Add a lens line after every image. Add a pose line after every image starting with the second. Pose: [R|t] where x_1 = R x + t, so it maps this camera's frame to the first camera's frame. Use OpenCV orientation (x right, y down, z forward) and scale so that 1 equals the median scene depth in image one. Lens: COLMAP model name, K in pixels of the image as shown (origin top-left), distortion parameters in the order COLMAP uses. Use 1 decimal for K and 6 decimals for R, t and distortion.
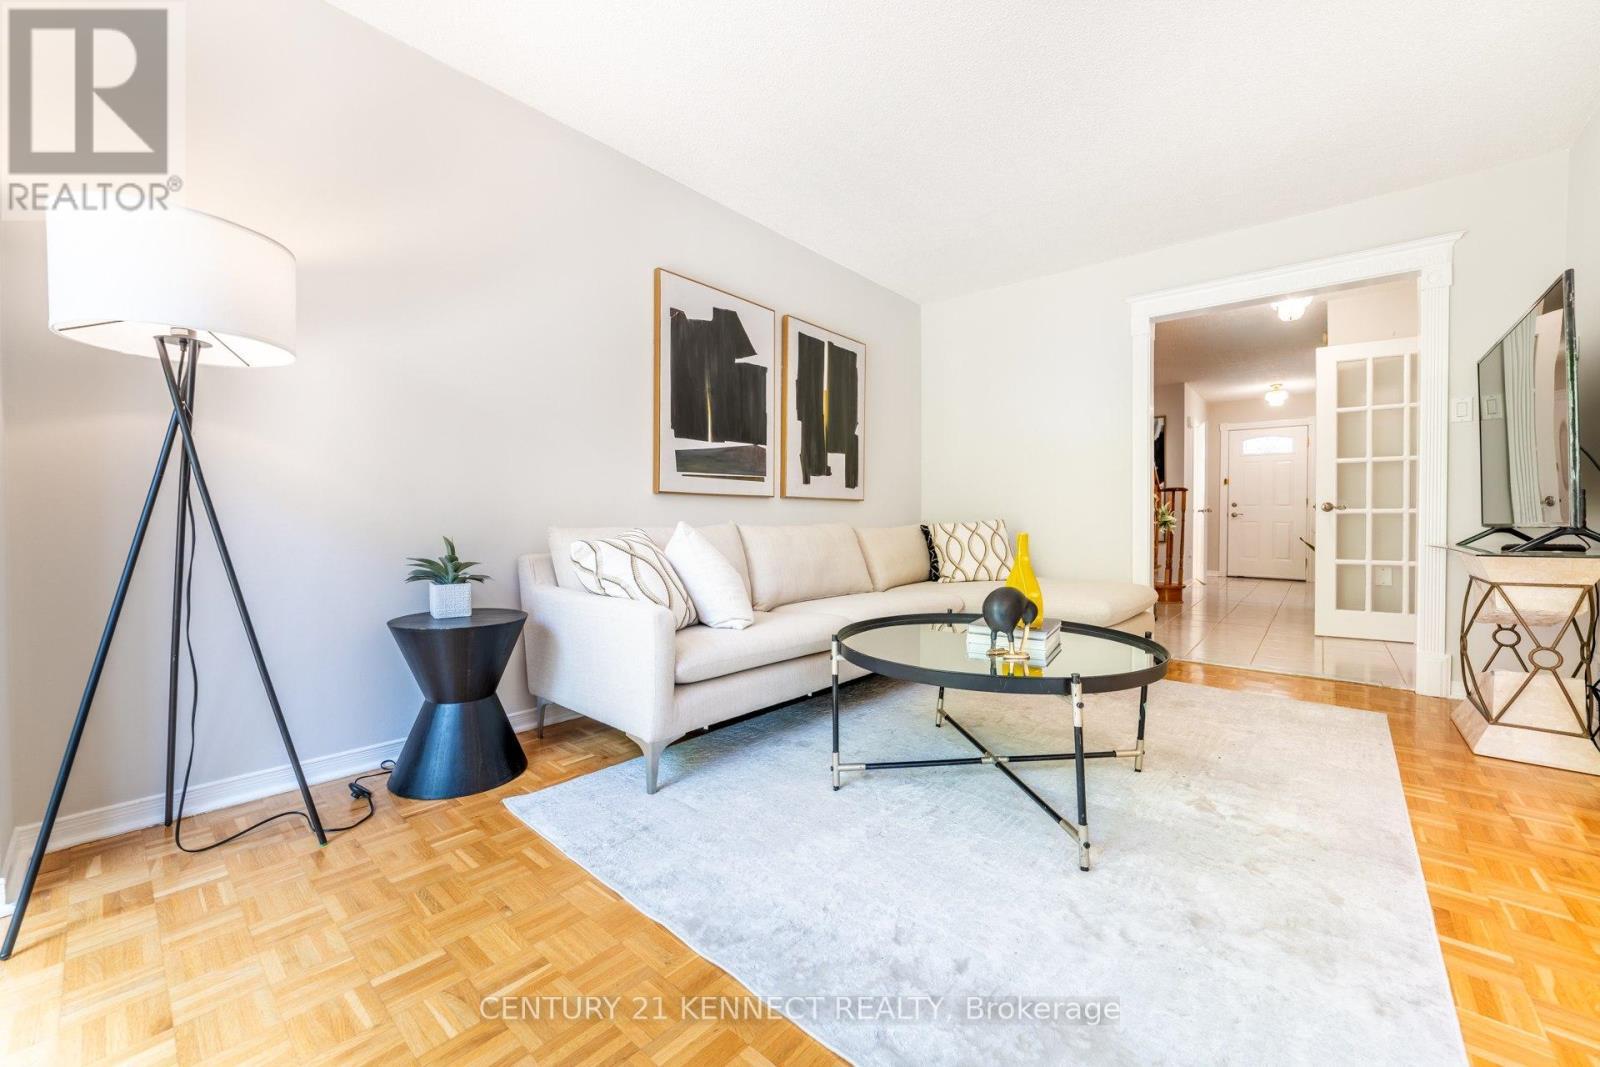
lens RADIAL K [[624.1, 0, 798.6], [0, 624.1, 520.8], [0, 0, 1]] dist [0.000435, 0.000130]
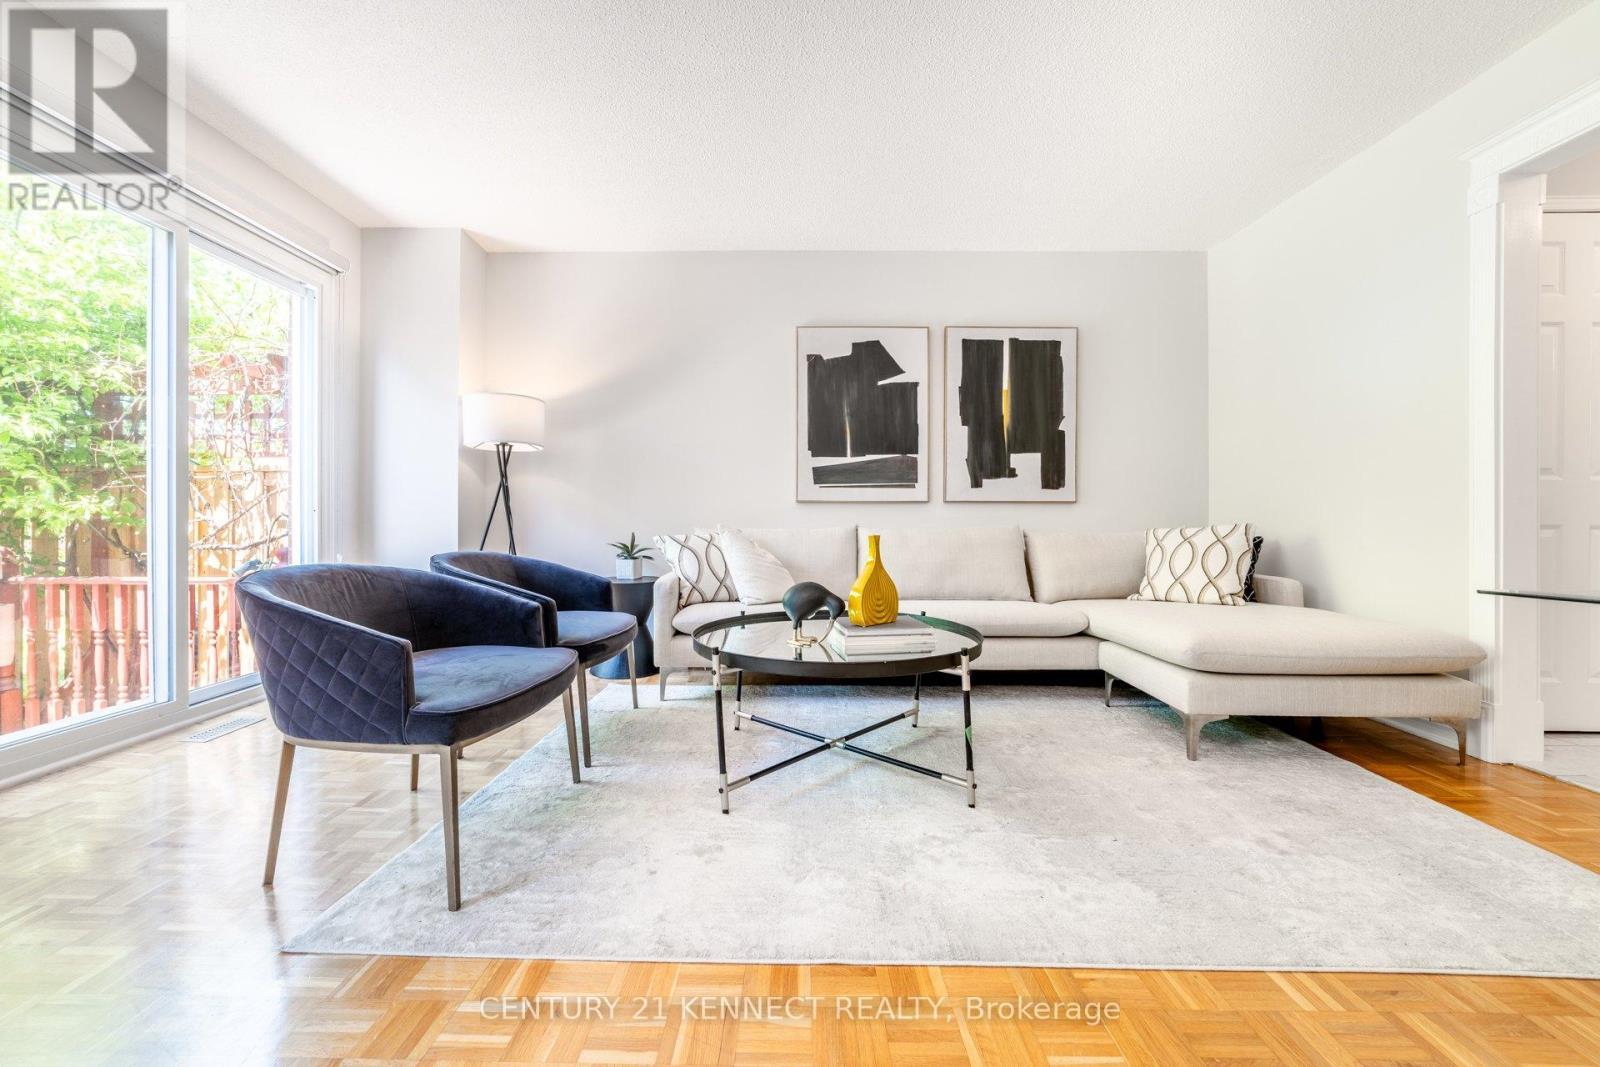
lens RADIAL K [[624.1, 0, 806.9], [0, 624.1, 531.5], [0, 0, 1]] dist [0.000435, 0.000130]
pose [[0.662069, 0.017220, -0.749245, 0.637728], [-0.004140, 0.999805, 0.019320, -0.006955], [0.749432, -0.009689, 0.662011, 0.137856]]
